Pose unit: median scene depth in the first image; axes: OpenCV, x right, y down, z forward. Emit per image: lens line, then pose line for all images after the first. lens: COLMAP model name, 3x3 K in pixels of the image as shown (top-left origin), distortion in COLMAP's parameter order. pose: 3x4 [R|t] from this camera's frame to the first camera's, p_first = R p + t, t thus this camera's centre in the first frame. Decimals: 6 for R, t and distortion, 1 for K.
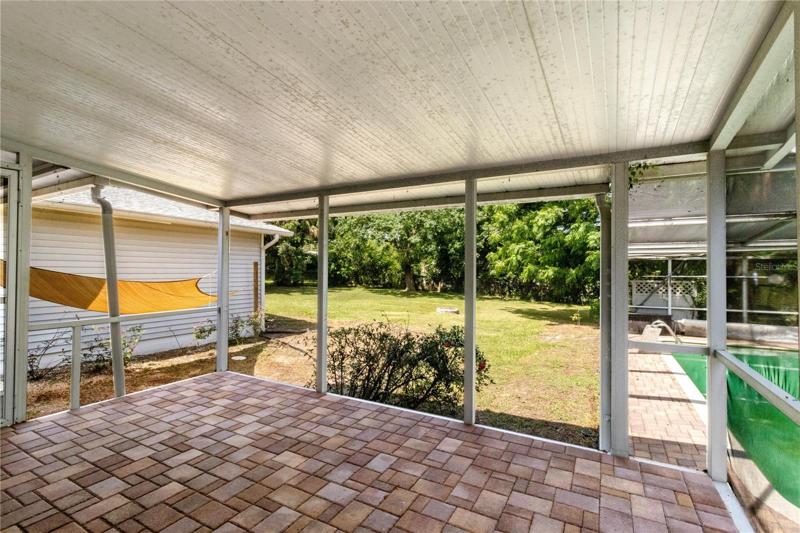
lens RADIAL K [[367.0, 0, 405.1], [0, 367.0, 267.7], [0, 0, 1]] dist [-0.001177, 0.000639]
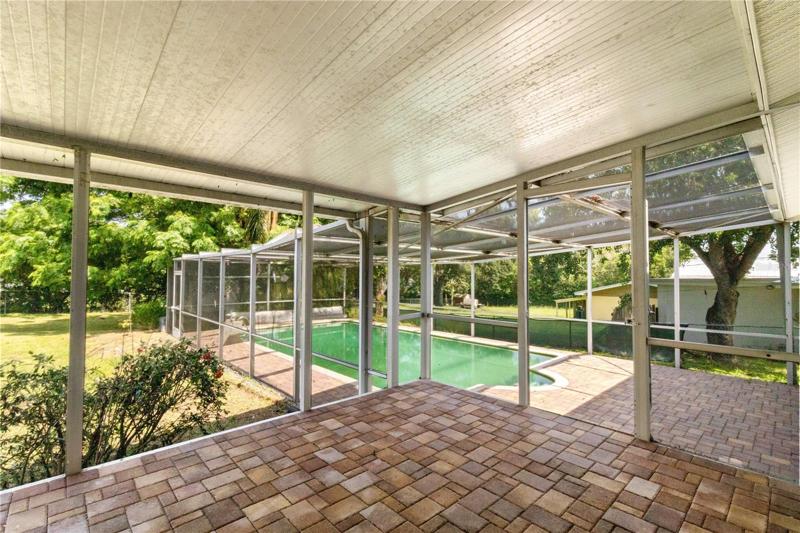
lens RADIAL K [[367.0, 0, 405.1], [0, 367.0, 267.7], [0, 0, 1]] dist [-0.001177, 0.000639]
pose [[0.310236, 0.014782, 0.950545, -0.799707], [-0.012903, 0.999852, -0.011337, 0.000836], [-0.950572, -0.008747, 0.310381, 0.374776]]
